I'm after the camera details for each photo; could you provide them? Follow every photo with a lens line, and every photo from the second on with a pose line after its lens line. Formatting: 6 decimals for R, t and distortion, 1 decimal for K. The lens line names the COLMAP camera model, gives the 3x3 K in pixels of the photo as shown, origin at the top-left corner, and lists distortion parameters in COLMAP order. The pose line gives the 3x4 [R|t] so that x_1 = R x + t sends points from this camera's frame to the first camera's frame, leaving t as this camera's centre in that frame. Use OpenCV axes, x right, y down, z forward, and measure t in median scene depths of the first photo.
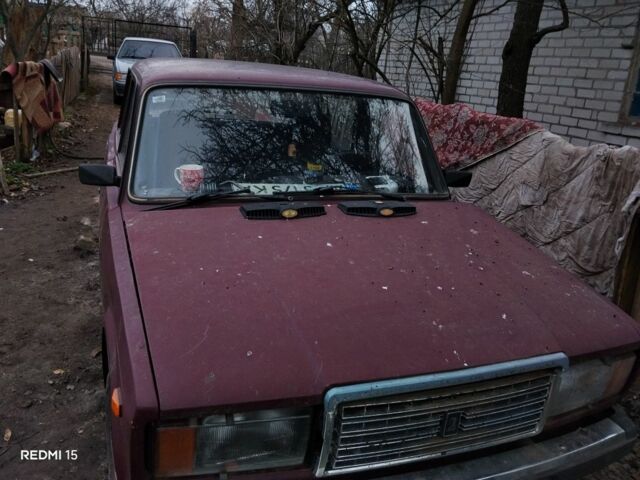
lens RADIAL K [[541.3, 0, 320.0], [0, 541.3, 240.0], [0, 0, 1]] dist [0.084632, -0.159198]
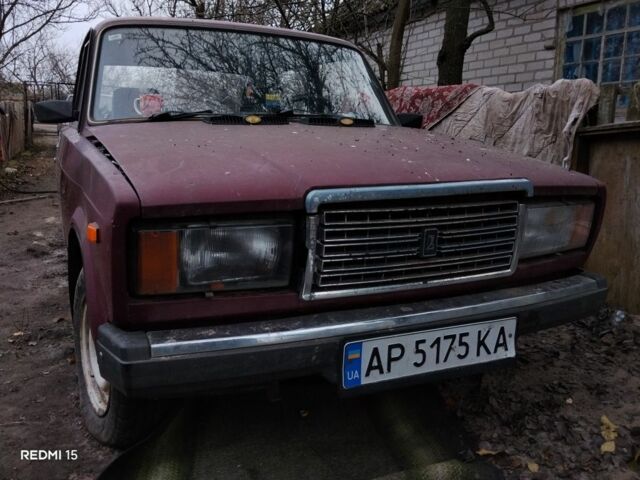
lens RADIAL K [[541.3, 0, 320.0], [0, 541.3, 240.0], [0, 0, 1]] dist [0.084632, -0.159198]
pose [[0.993312, -0.077676, 0.085431, -0.021799], [0.086963, 0.990009, -0.110991, 0.182909], [-0.075956, 0.117678, 0.990143, 0.002556]]
